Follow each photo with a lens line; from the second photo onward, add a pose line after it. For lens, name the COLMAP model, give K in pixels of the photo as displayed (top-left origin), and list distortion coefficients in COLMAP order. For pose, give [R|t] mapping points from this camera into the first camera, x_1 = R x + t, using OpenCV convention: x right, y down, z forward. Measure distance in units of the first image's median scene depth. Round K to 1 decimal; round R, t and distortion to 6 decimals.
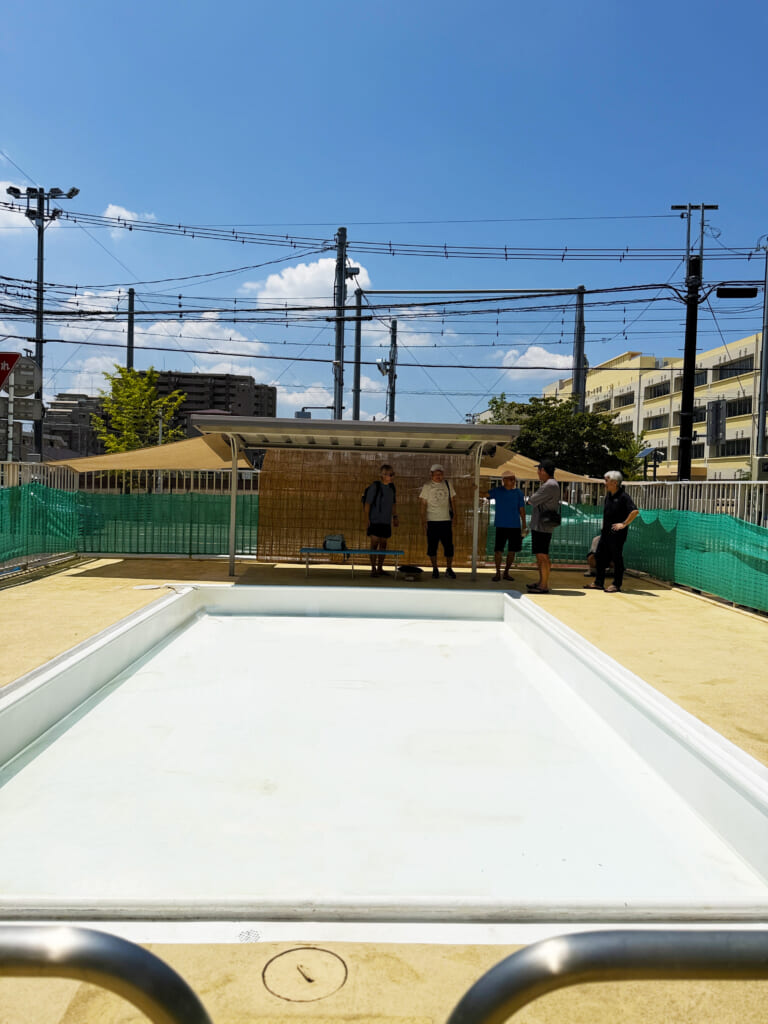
lens RADIAL K [[713.2, 0, 384.8], [0, 713.2, 498.3], [0, 0, 1]] dist [0.083047, -0.135883]
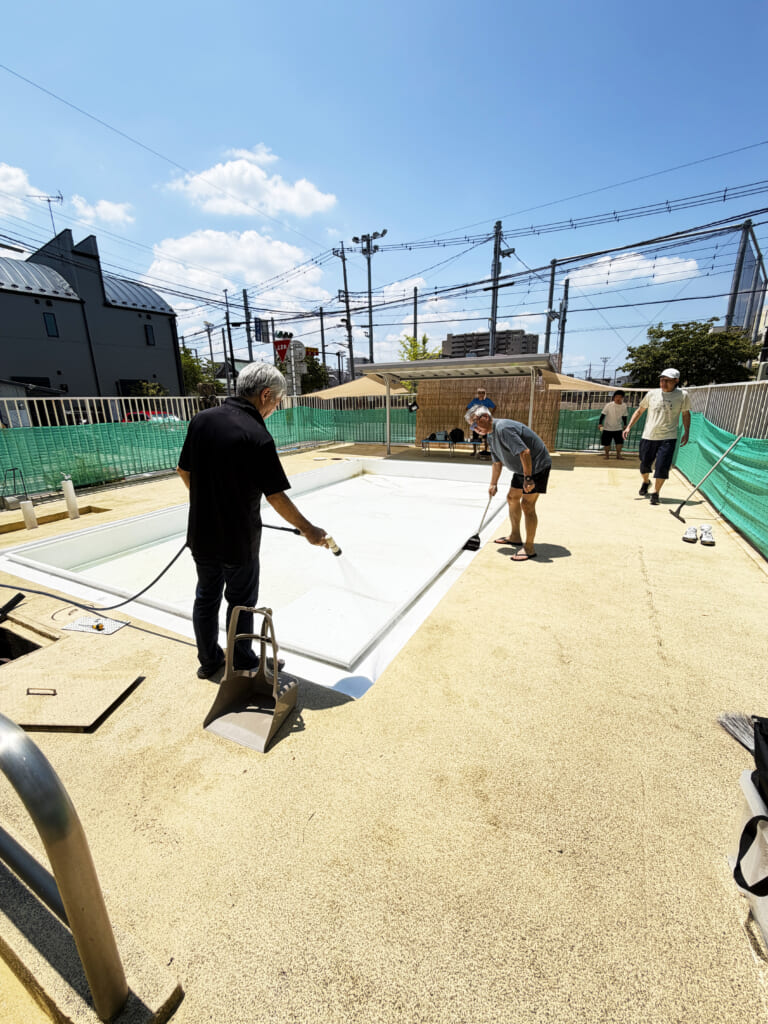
lens RADIAL K [[401.9, 0, 384.5], [0, 401.9, 507.1], [0, 0, 1]] dist [0.001105, -0.000020]
pose [[0.876439, 0.084385, -0.474061, 0.158017], [0.030692, 0.972732, 0.229893, 0.001290], [0.480533, -0.216037, 0.849951, 0.044550]]
